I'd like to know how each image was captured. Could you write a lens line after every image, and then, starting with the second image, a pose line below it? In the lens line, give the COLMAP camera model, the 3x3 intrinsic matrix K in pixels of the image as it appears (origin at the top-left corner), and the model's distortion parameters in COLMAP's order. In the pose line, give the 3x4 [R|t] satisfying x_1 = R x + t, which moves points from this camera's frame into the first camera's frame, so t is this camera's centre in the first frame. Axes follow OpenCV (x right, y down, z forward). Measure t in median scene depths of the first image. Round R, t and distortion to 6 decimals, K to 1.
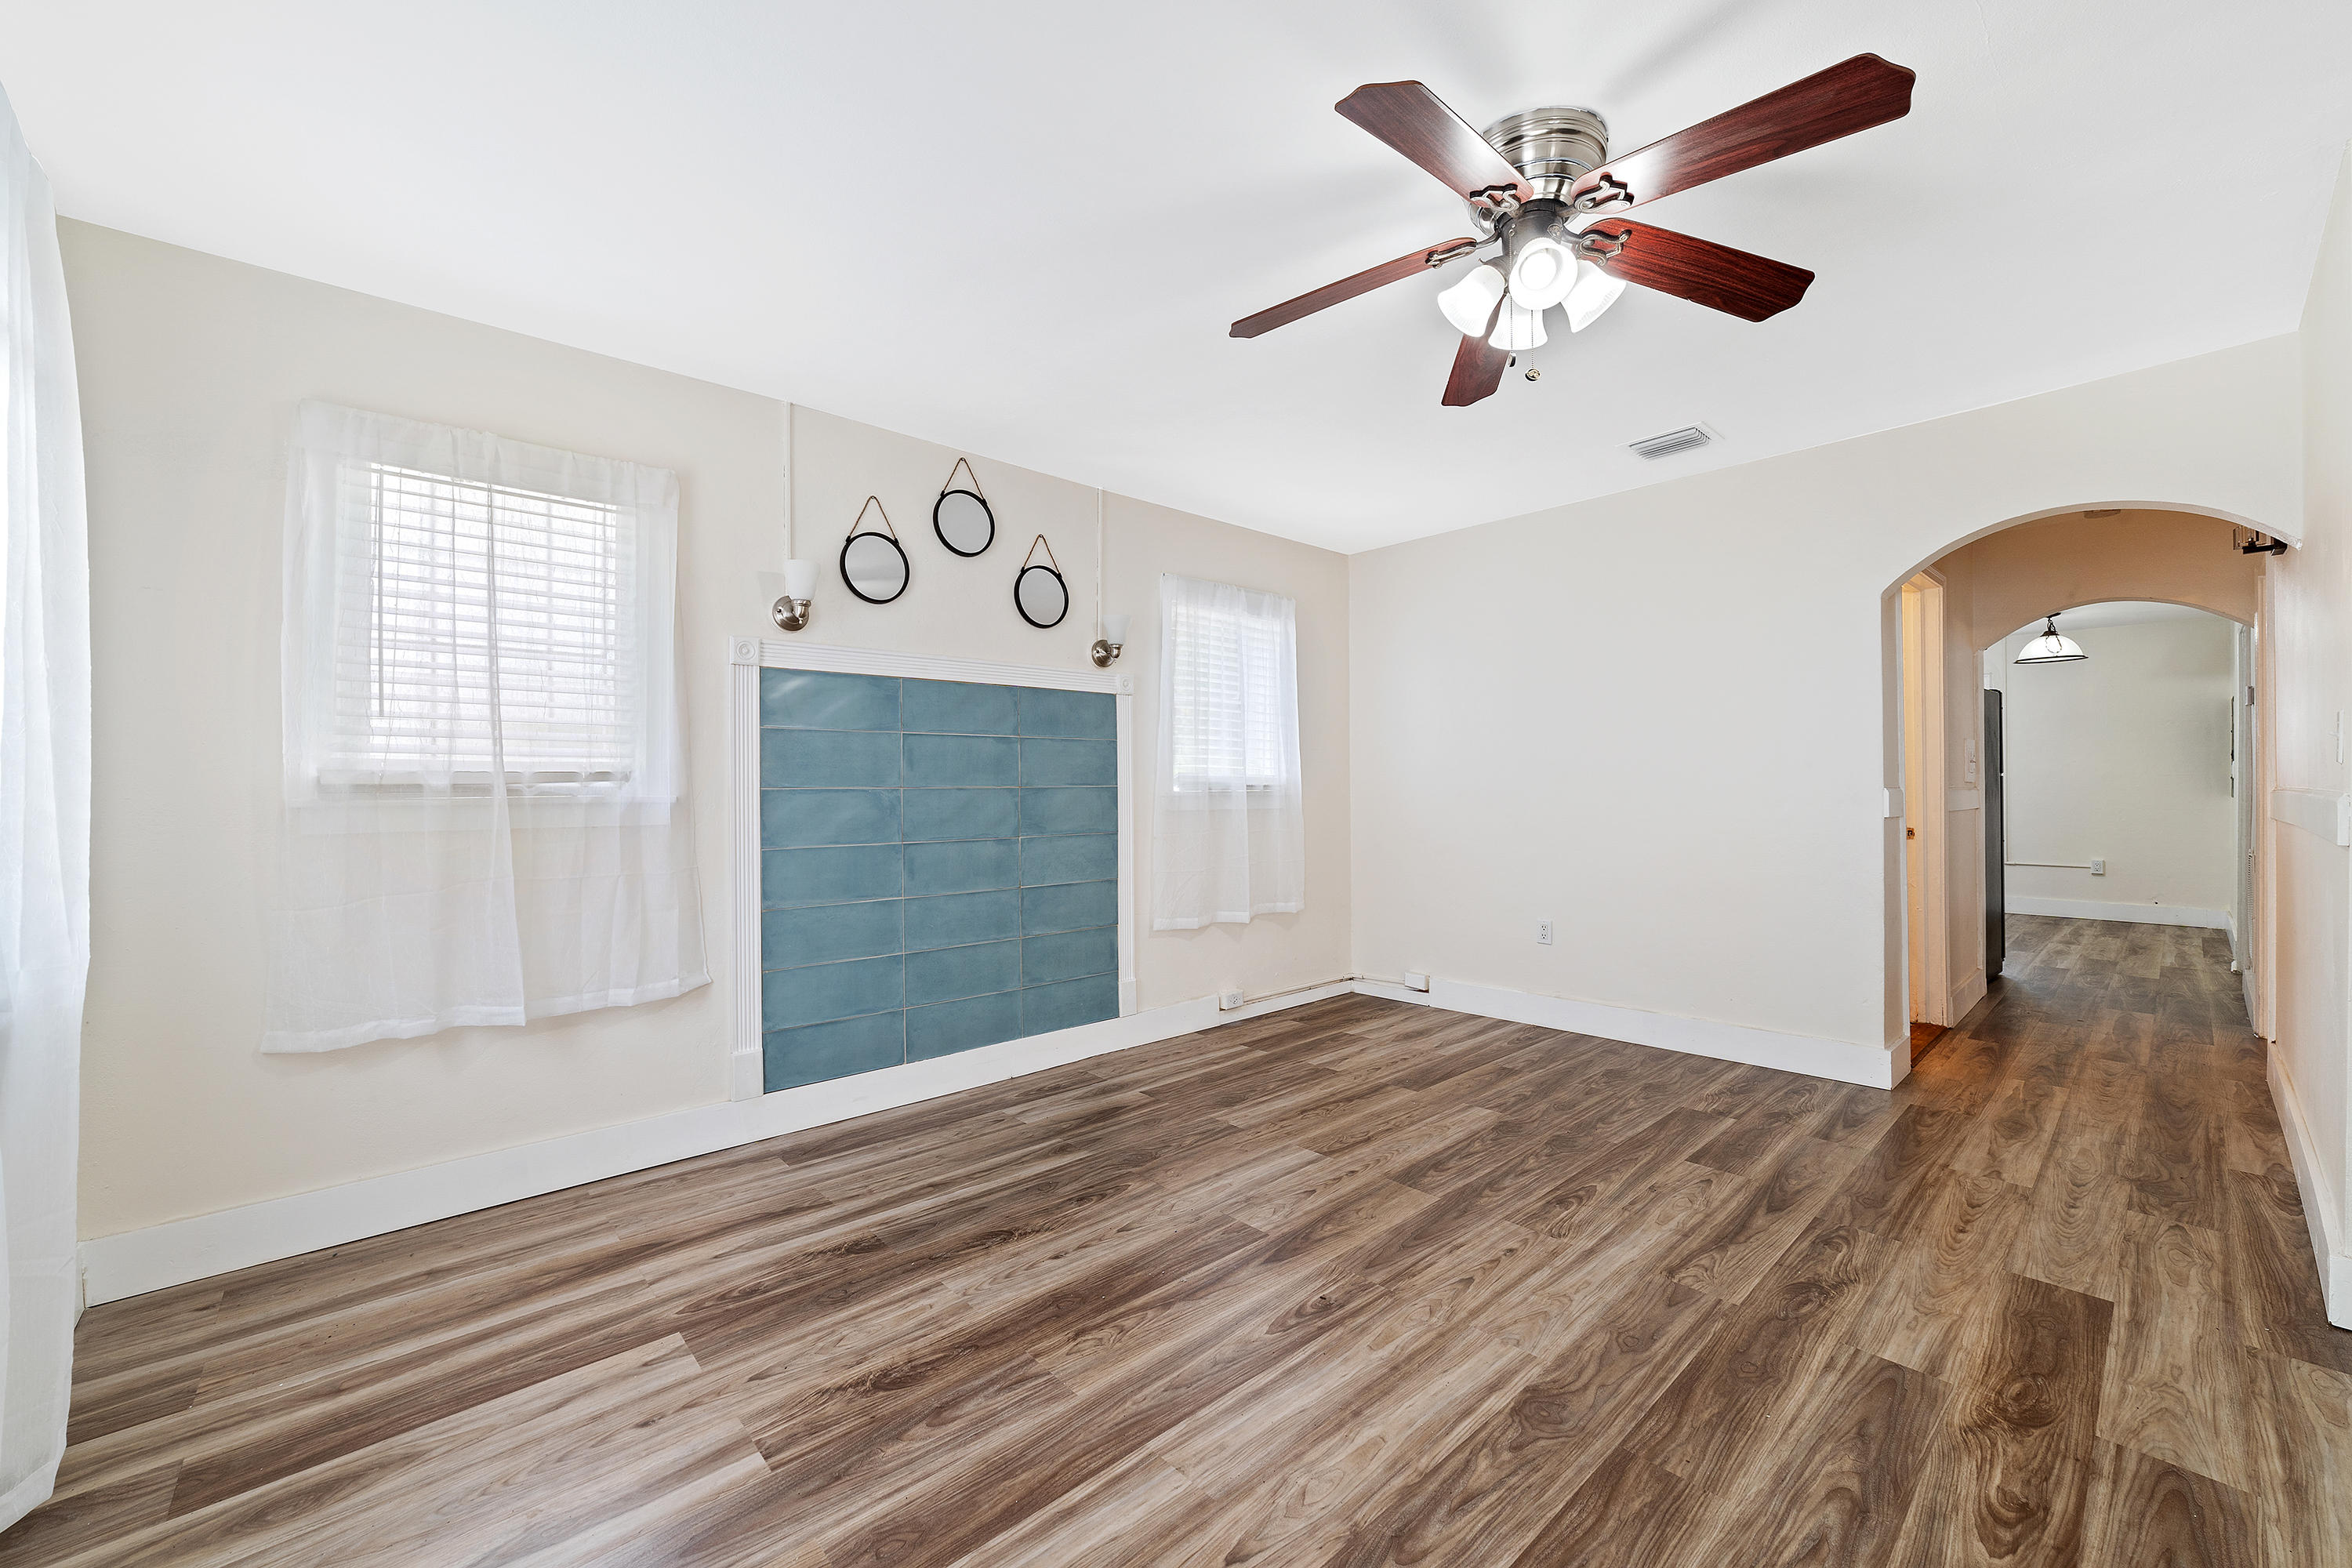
lens RADIAL K [[908.3, 0, 1178.5], [0, 908.3, 775.2], [0, 0, 1]] dist [-0.027020, 0.009534]
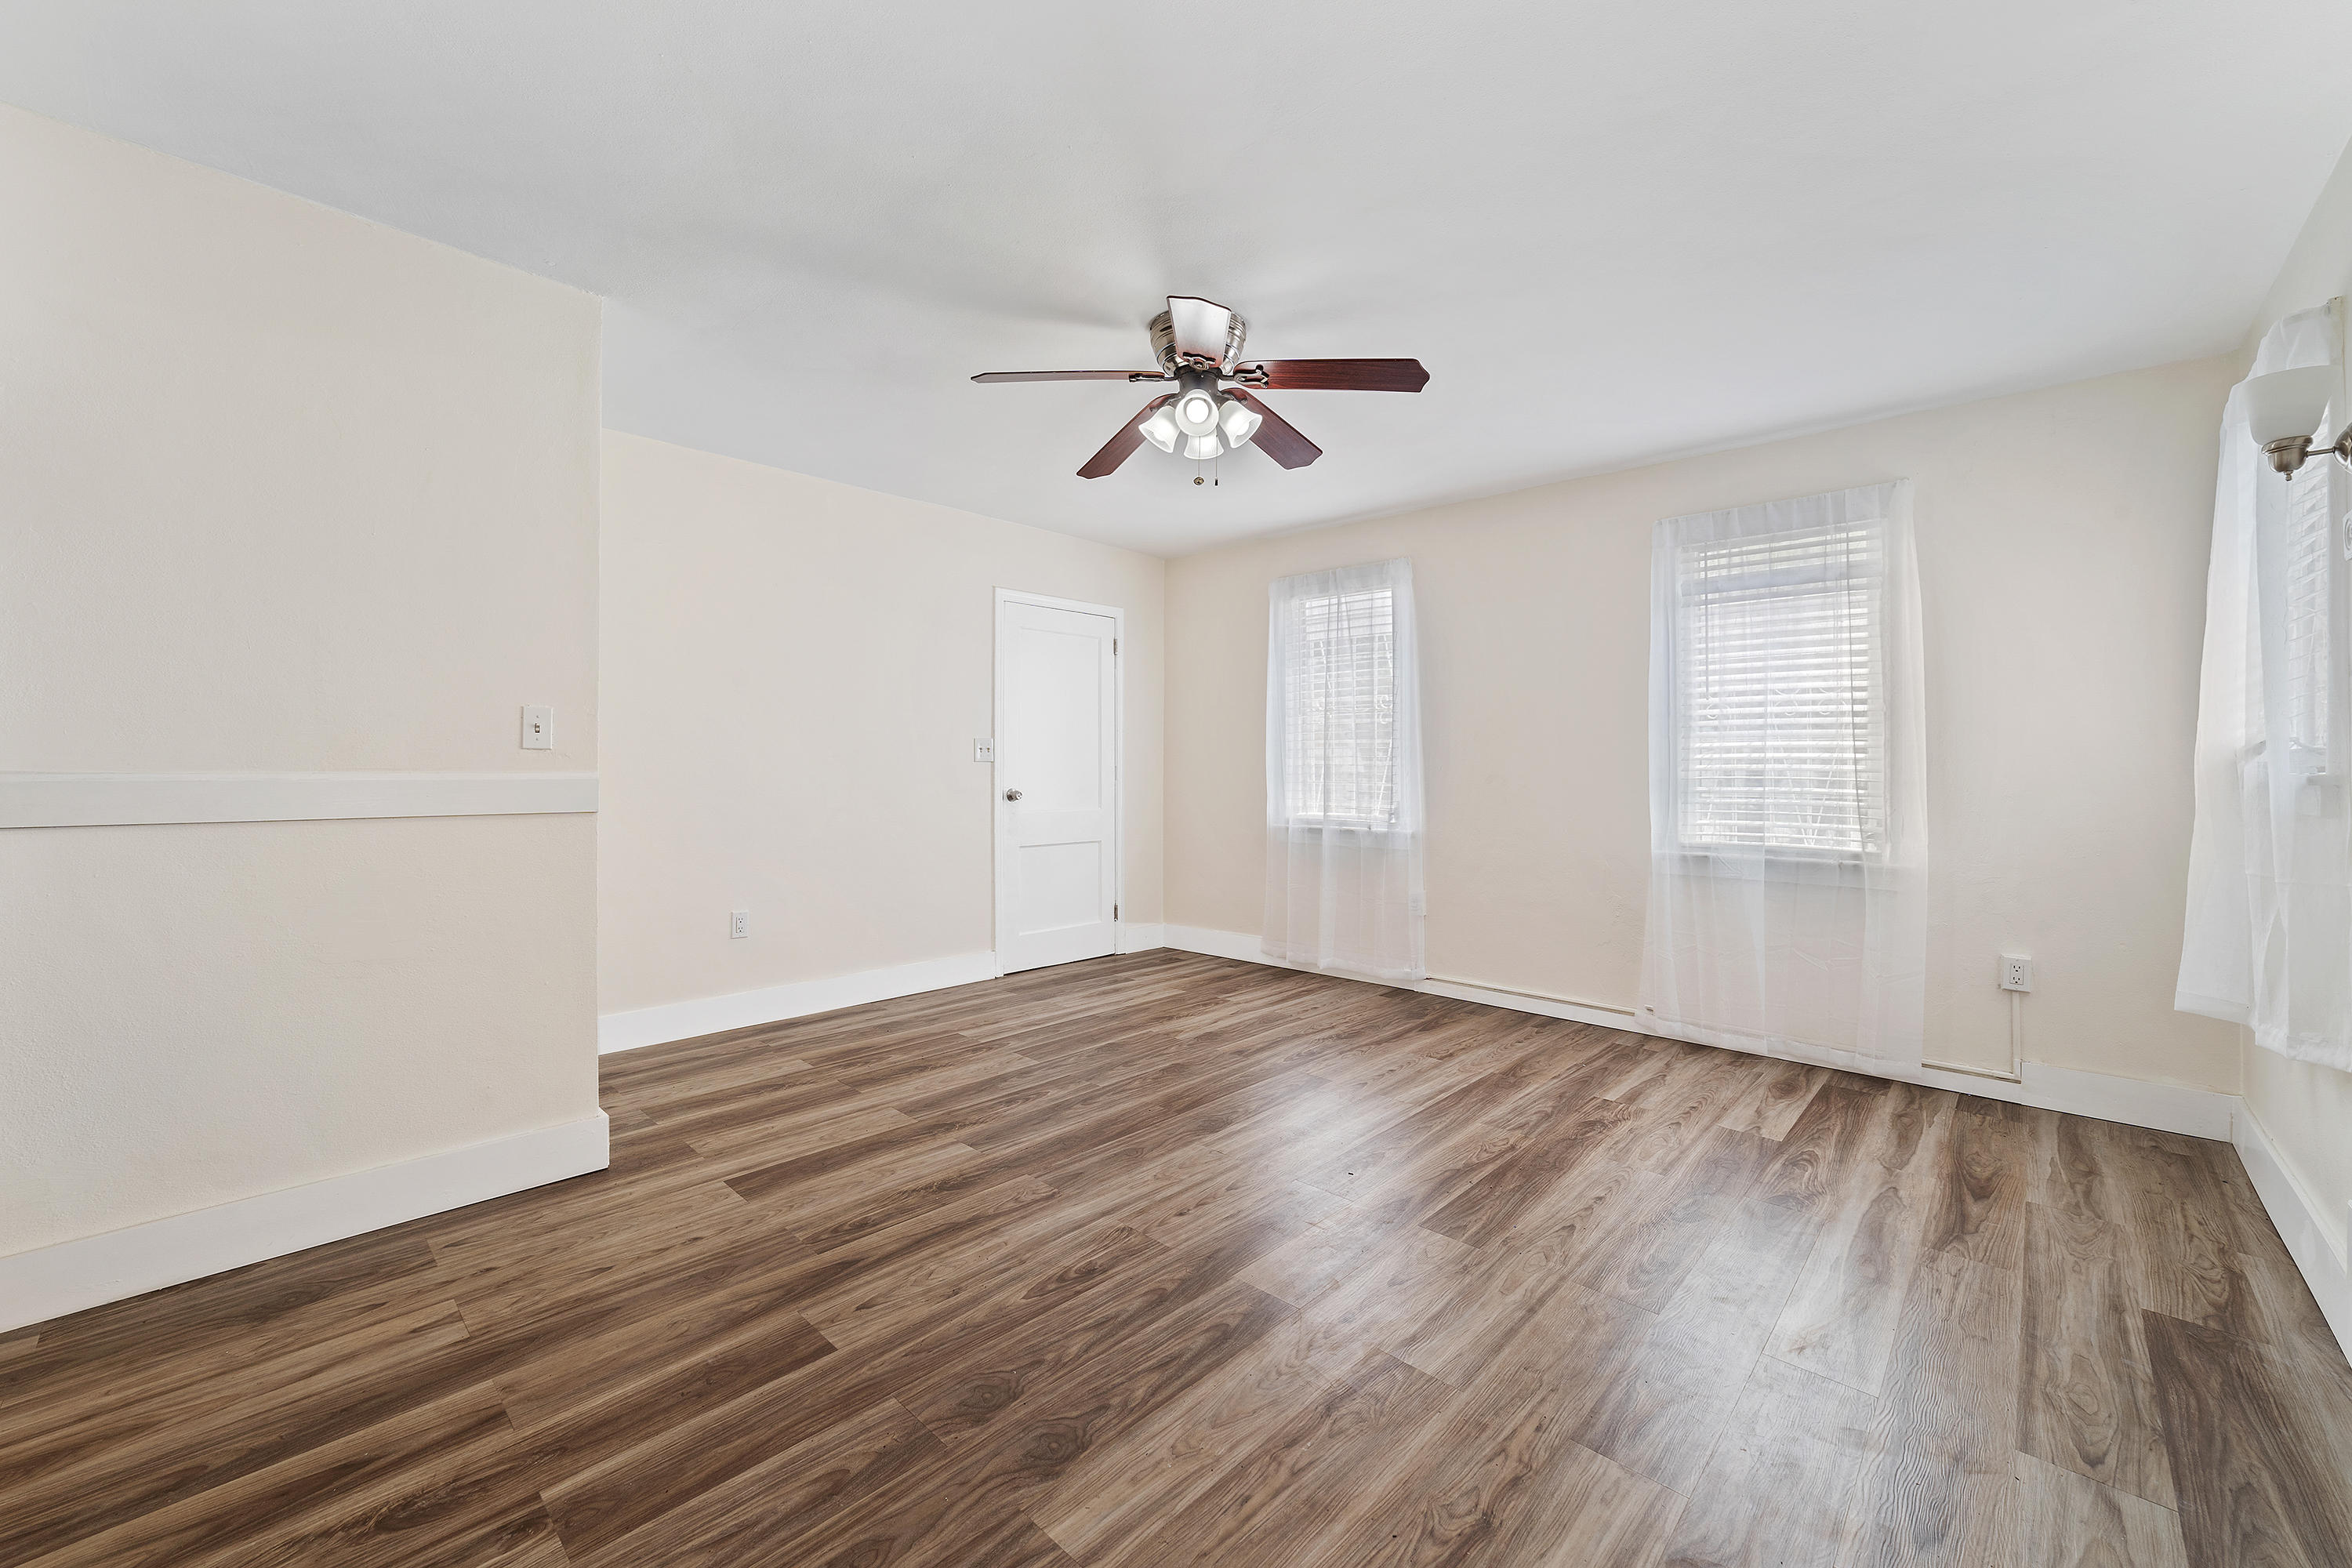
lens RADIAL K [[945.9, 0, 1169.2], [0, 945.9, 807.2], [0, 0, 1]] dist [-0.030678, 0.011146]
pose [[-0.996763, 0.007345, -0.080054, 0.393027], [0.004891, 0.999513, 0.030805, 0.023173], [0.080241, 0.030314, -0.996314, 1.738575]]
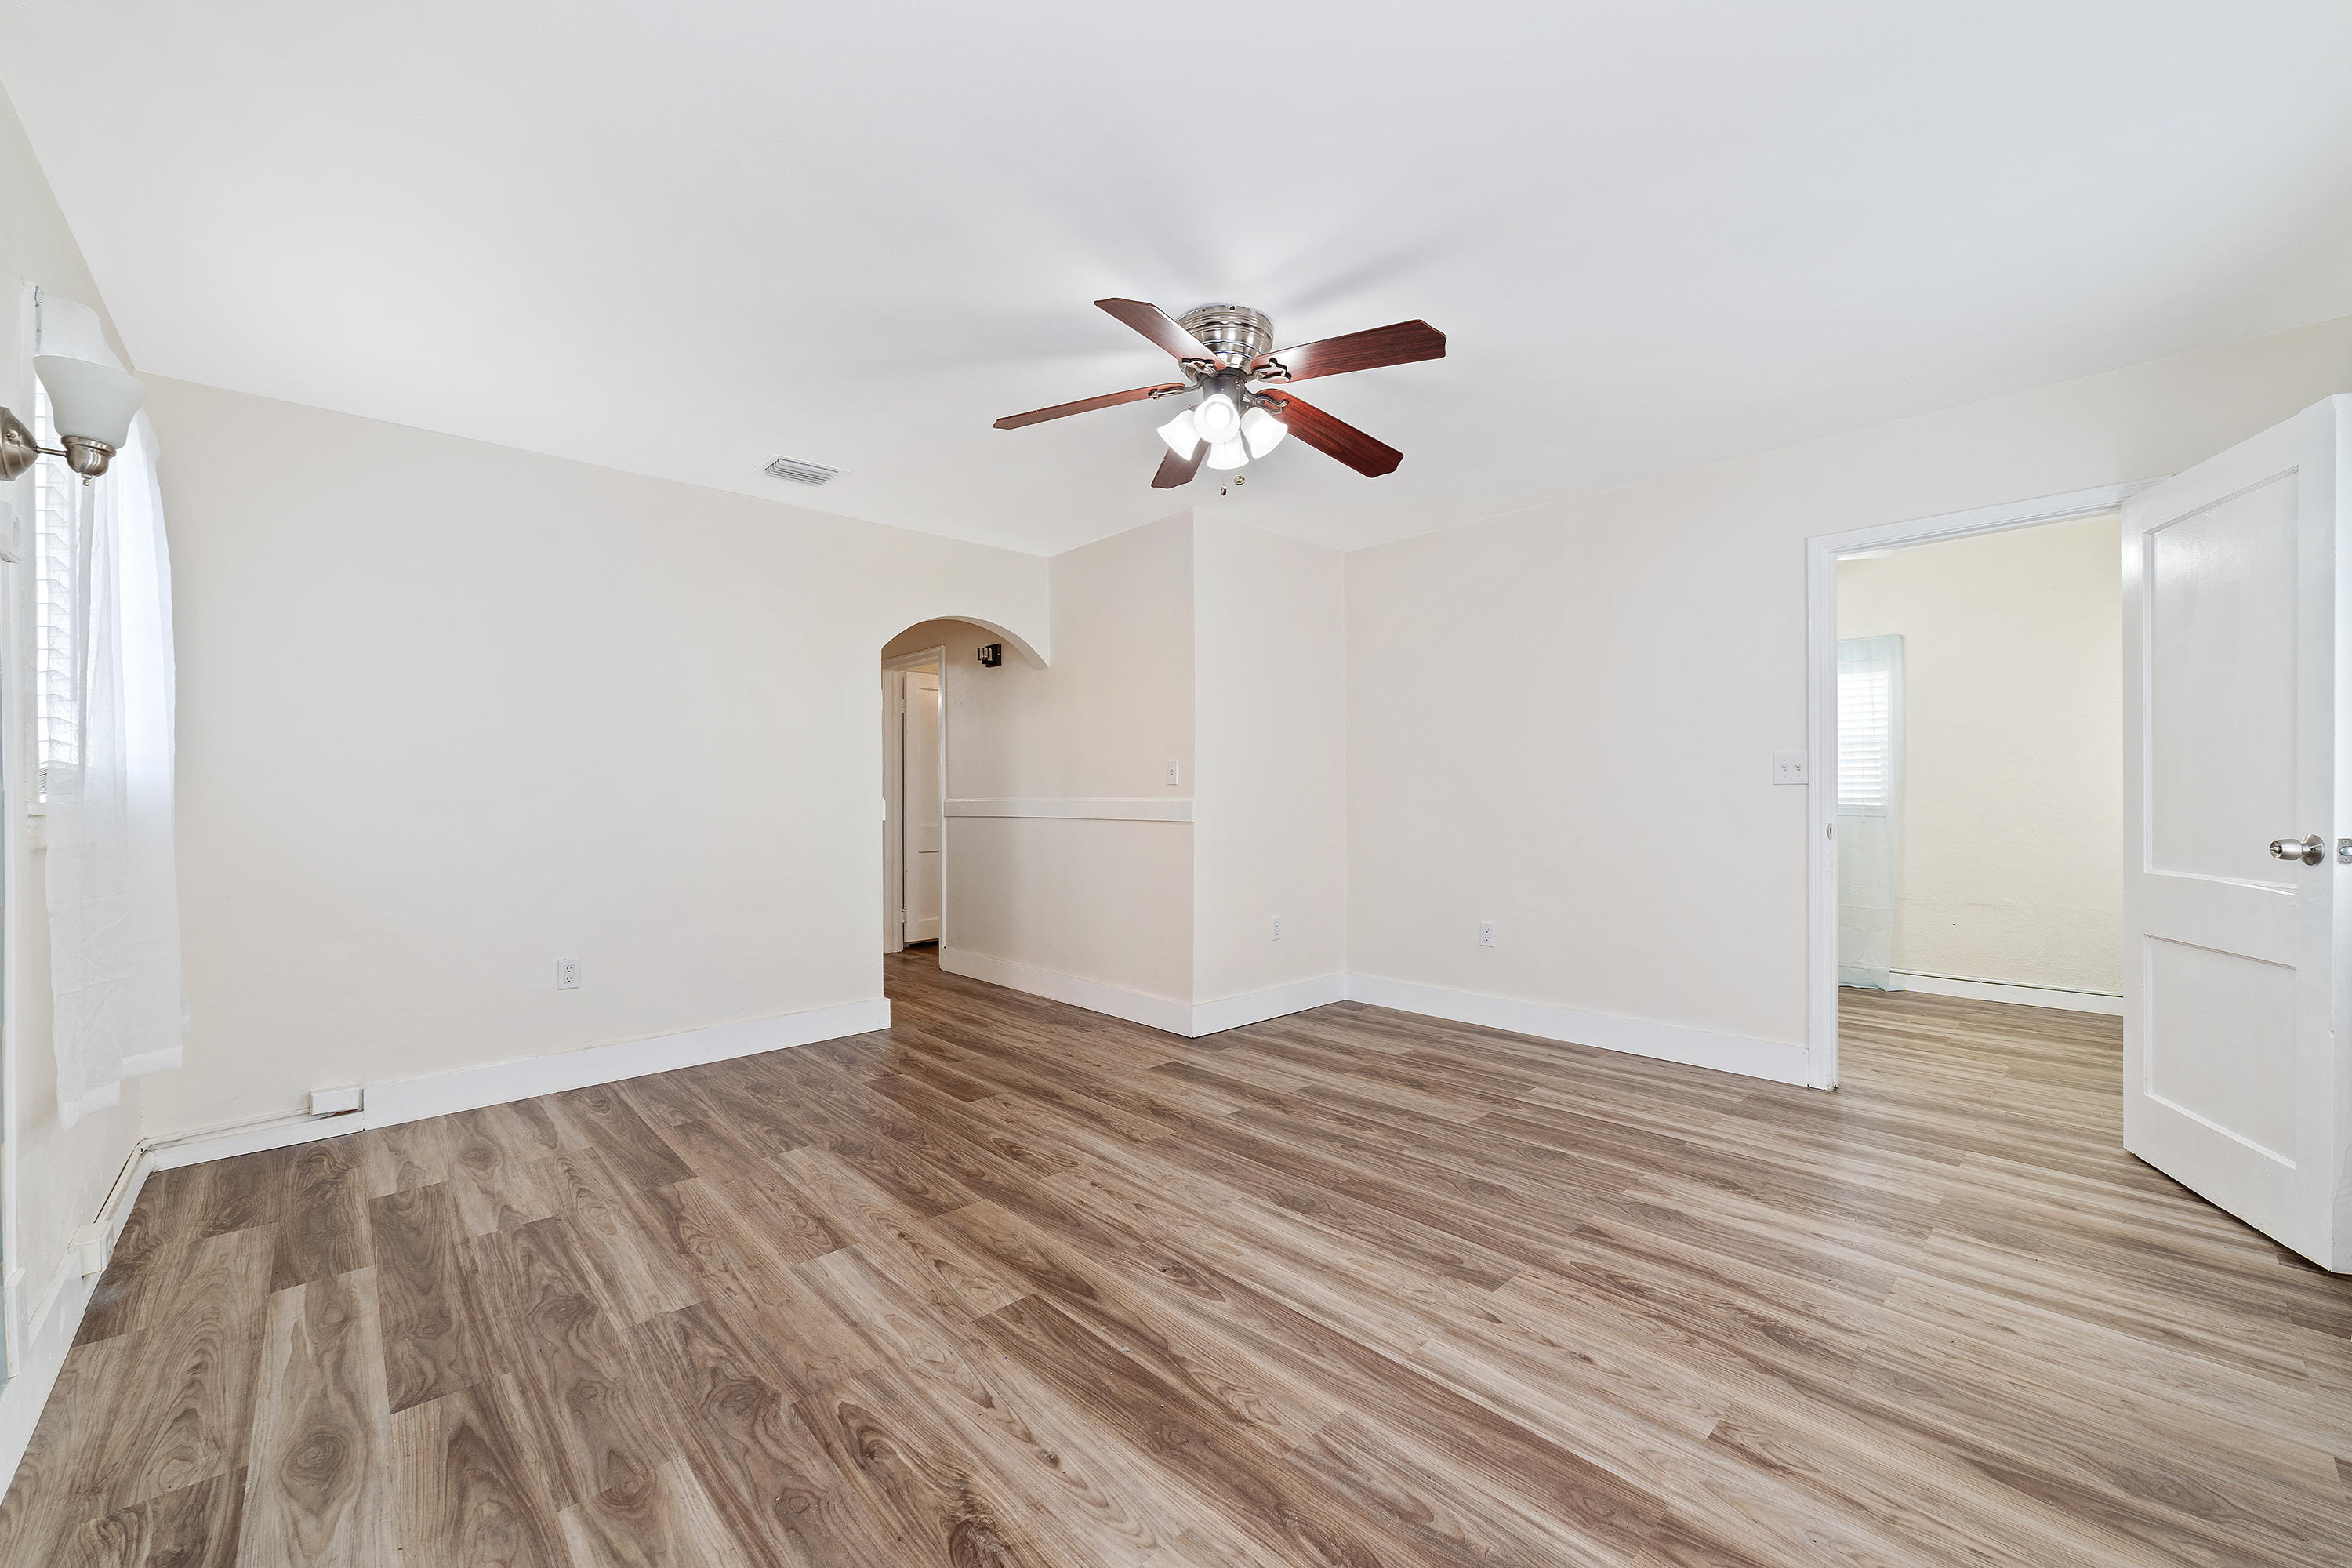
lens RADIAL K [[921.5, 0, 1154.9], [0, 921.5, 803.6], [0, 0, 1]] dist [-0.028613, 0.011468]
pose [[-0.001495, -0.002875, 0.999995, -0.707764], [-0.007545, 0.999967, 0.002864, 0.018647], [-0.999970, -0.007541, -0.001517, 0.779906]]
